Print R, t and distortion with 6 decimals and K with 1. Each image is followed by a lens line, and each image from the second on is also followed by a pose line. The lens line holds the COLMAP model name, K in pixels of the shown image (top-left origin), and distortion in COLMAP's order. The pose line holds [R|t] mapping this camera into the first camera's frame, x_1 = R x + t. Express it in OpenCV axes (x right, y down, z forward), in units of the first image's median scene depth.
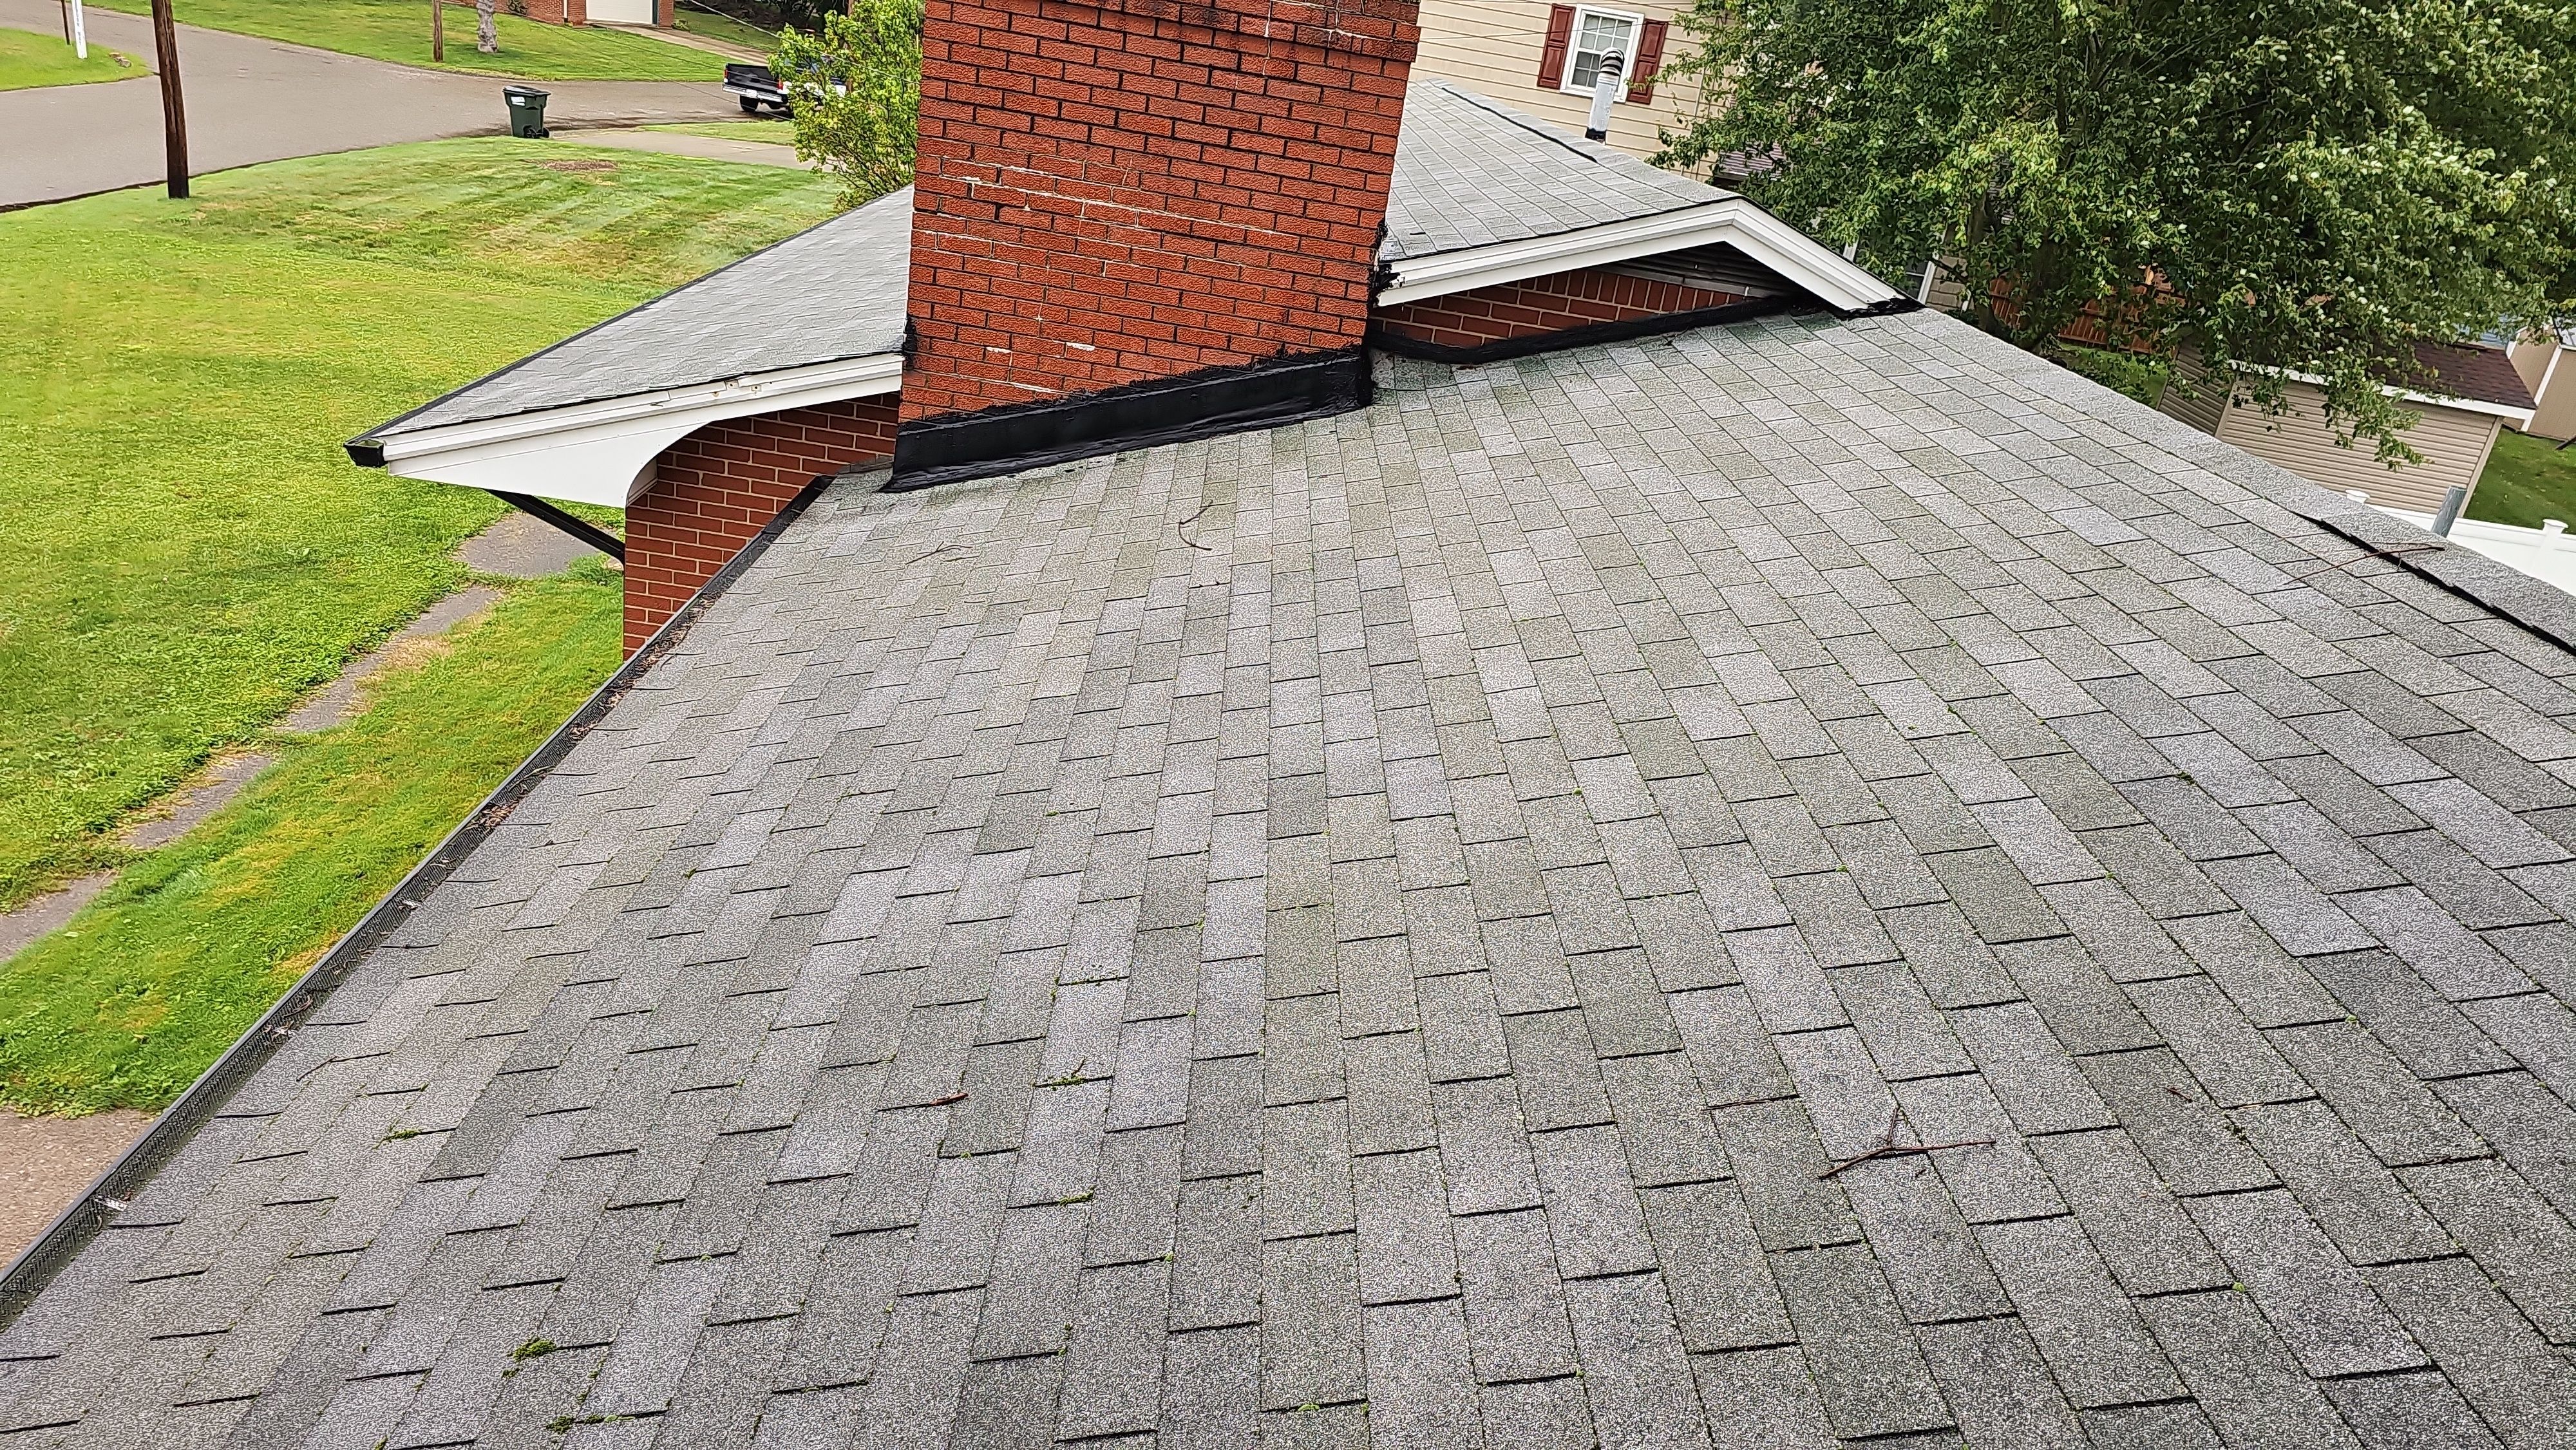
lens RADIAL K [[1800.1, 0, 1325.8], [0, 1800.1, 780.1], [0, 0, 1]] dist [0.014248, 0.000926]
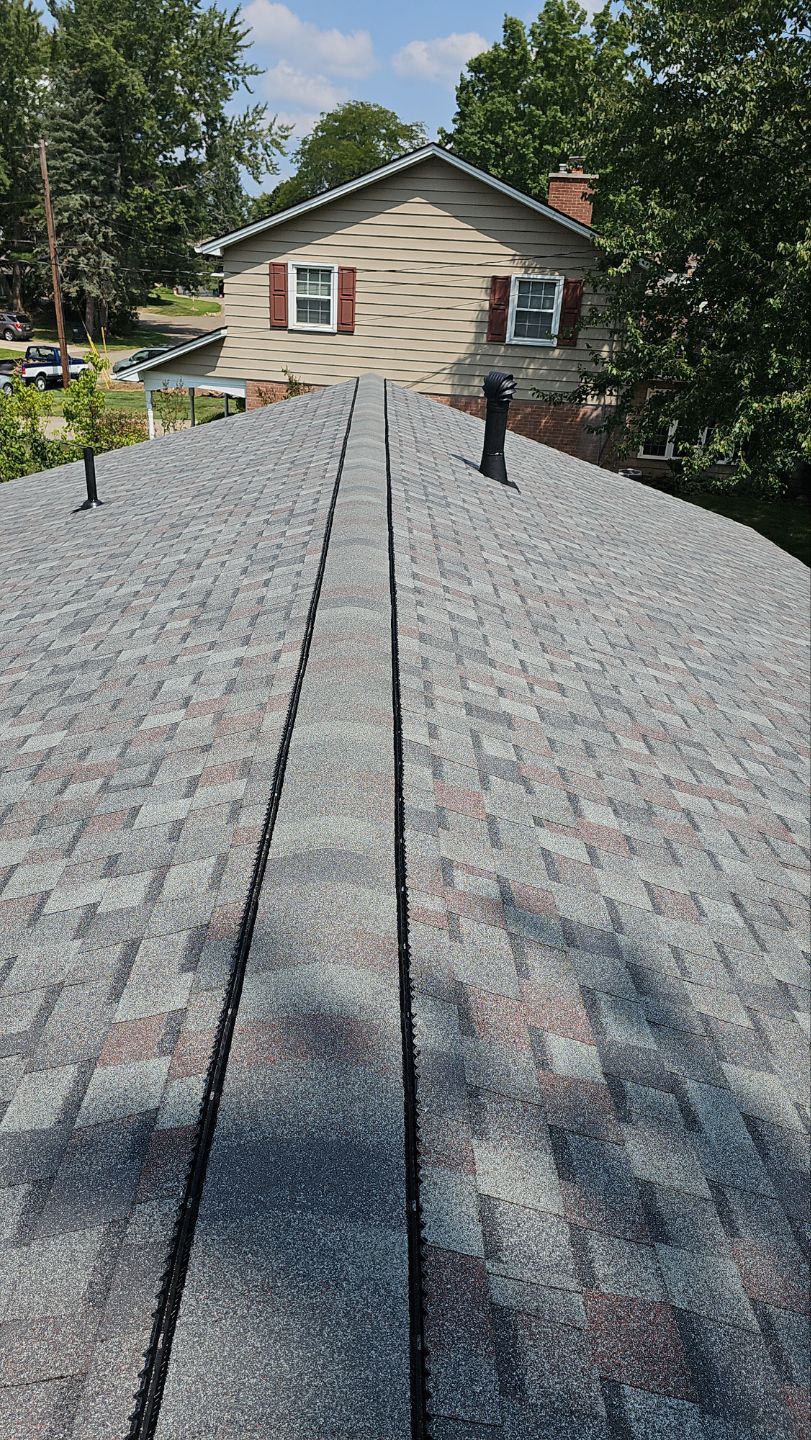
lens RADIAL K [[985.1, 0, 399.5], [0, 985.1, 727.5], [0, 0, 1]] dist [0.085246, -0.090510]
pose [[0.994062, -0.092912, -0.056644, 0.256518], [0.094800, 0.994995, 0.031597, -0.507110], [0.053424, -0.036779, 0.997894, 0.995528]]
